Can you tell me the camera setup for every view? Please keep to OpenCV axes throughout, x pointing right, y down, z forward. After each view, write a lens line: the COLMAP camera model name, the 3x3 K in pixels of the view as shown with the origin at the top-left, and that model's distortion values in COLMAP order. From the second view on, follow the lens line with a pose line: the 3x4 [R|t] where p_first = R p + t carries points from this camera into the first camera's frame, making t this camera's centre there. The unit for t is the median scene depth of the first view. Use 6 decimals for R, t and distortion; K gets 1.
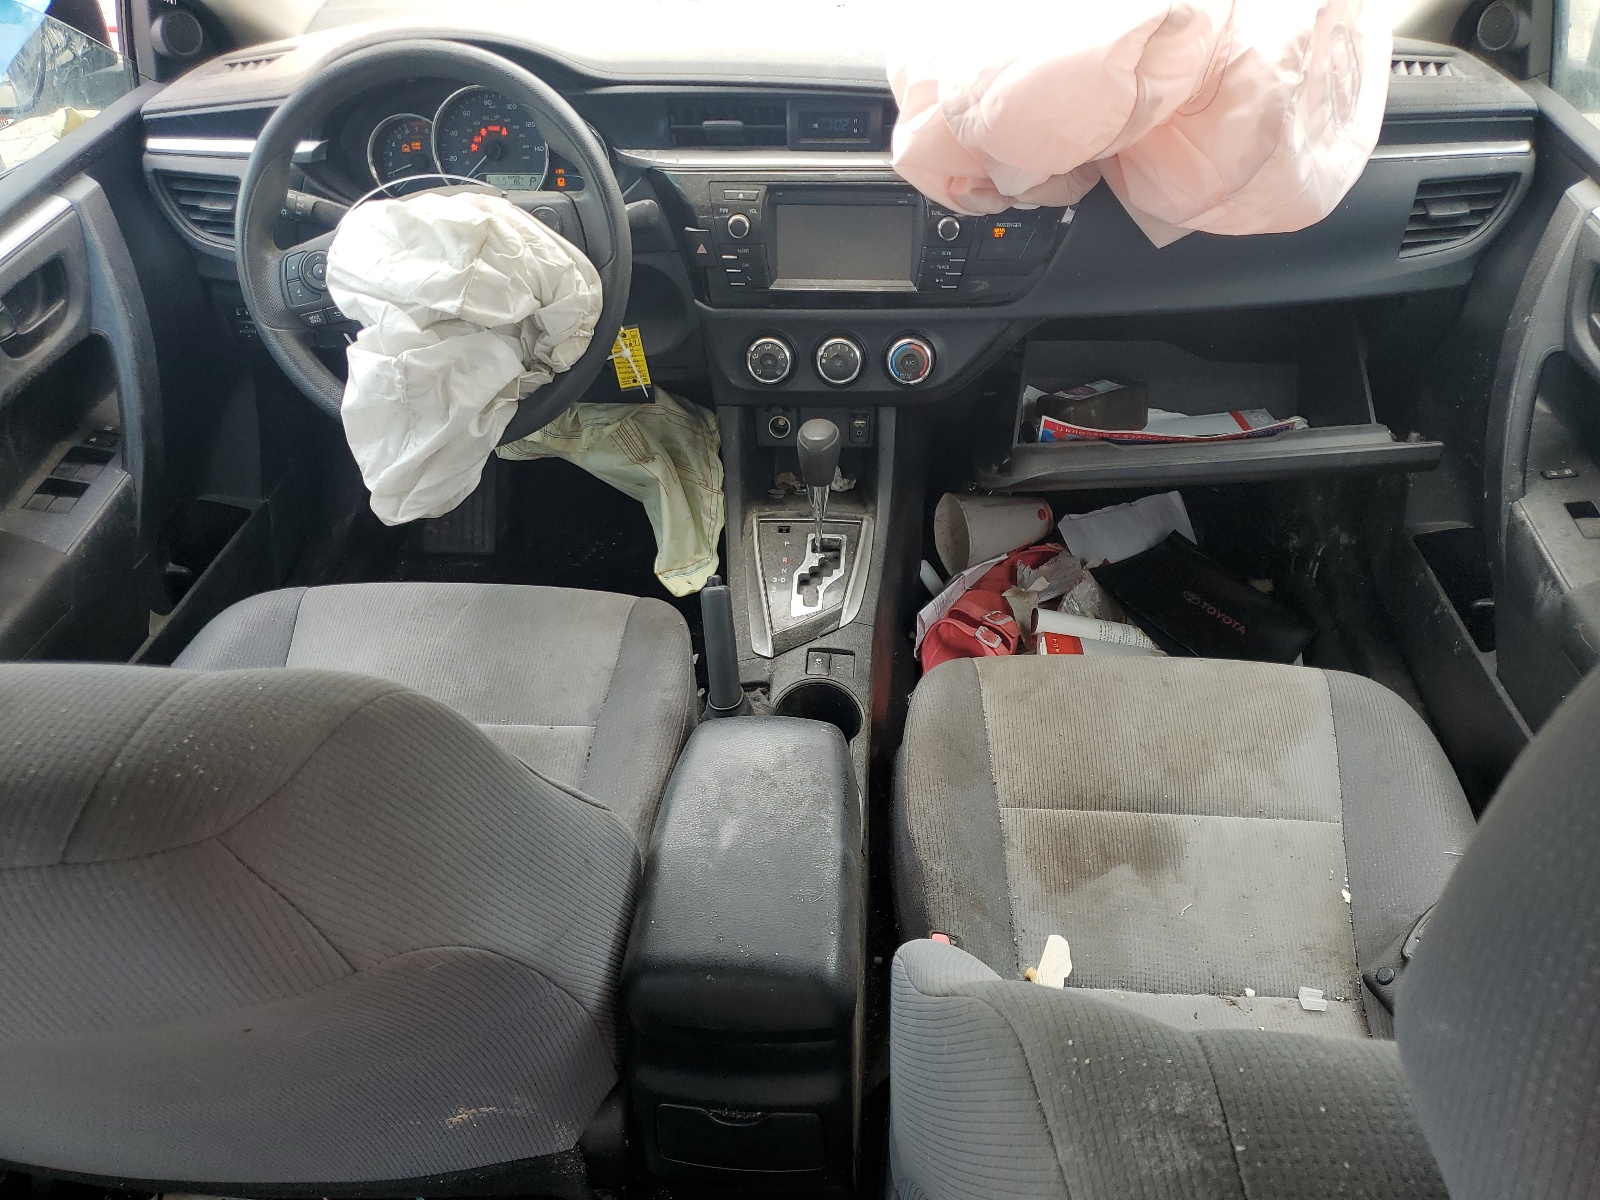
lens RADIAL K [[1209.7, 0, 800.0], [0, 1209.7, 600.0], [0, 0, 1]] dist [0.001662, 0.000007]
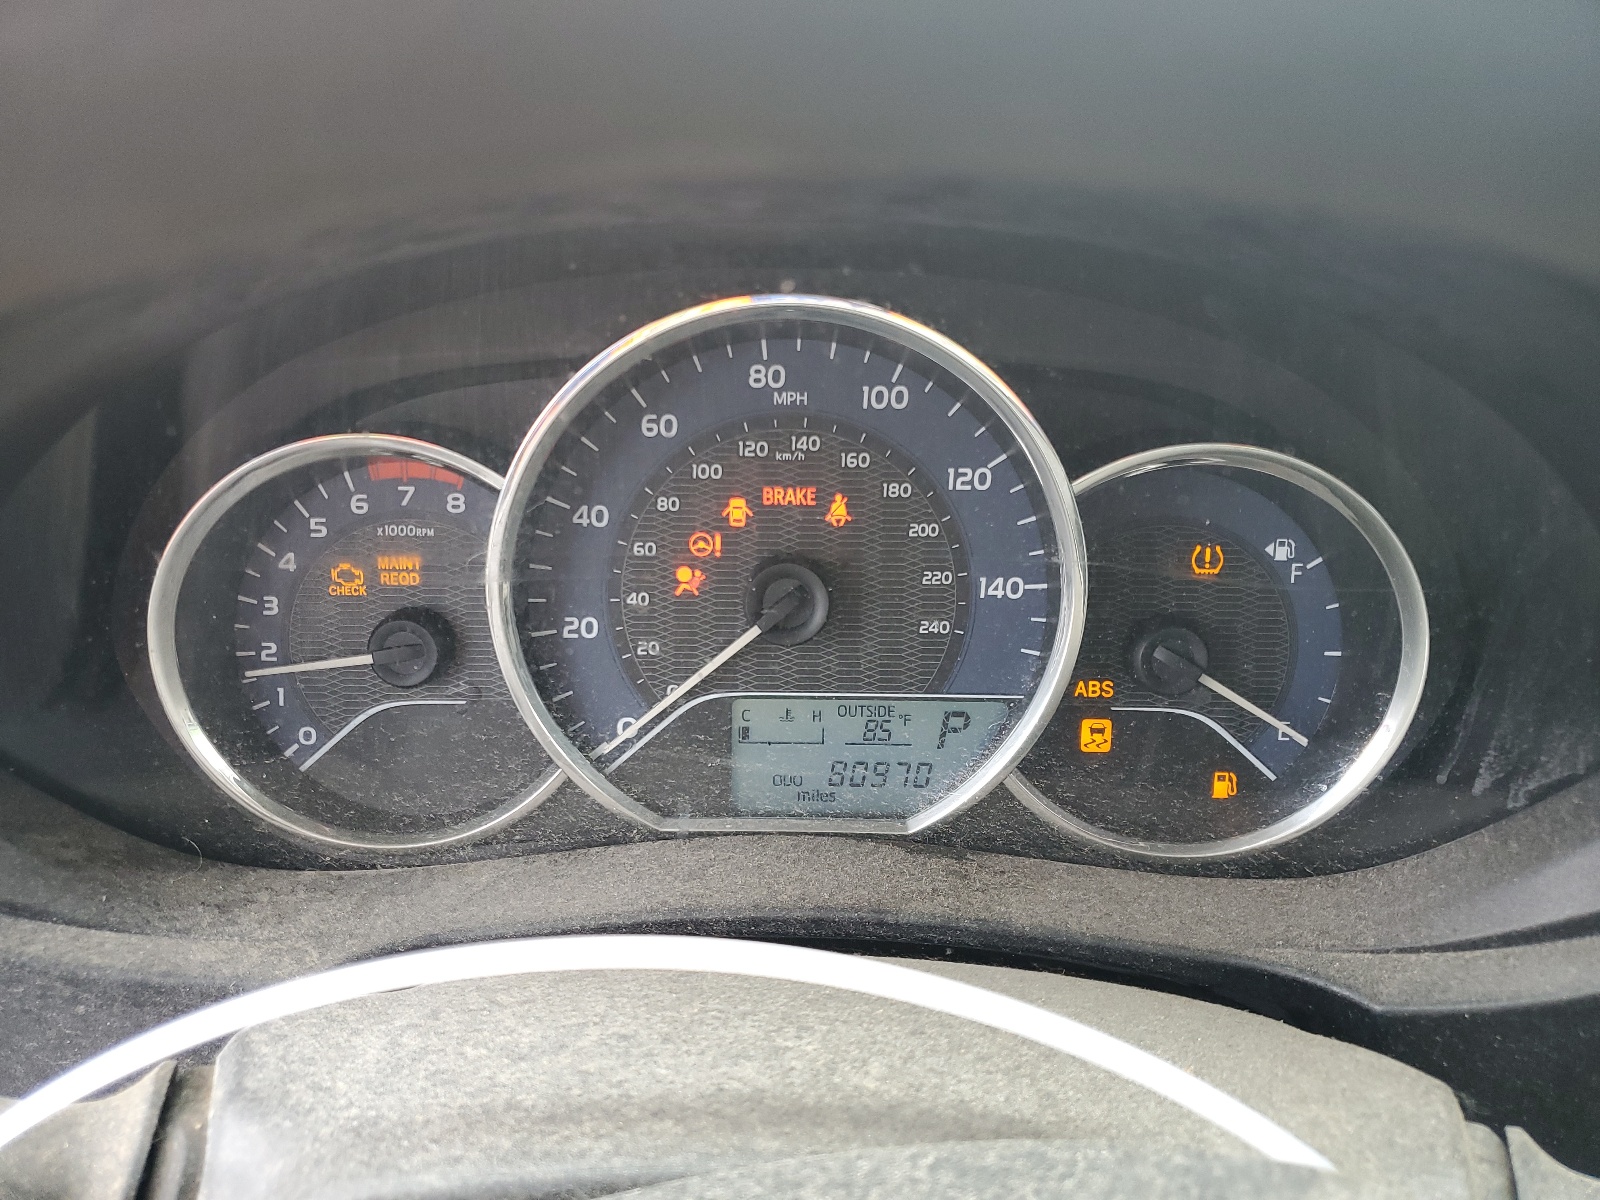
lens RADIAL K [[1209.7, 0, 800.0], [0, 1209.7, 600.0], [0, 0, 1]] dist [0.001662, 0.000007]
pose [[0.994990, -0.008892, 0.099575, -0.271680], [0.019588, 0.994070, -0.106960, -0.349073], [-0.098033, 0.108375, 0.989265, 0.794163]]
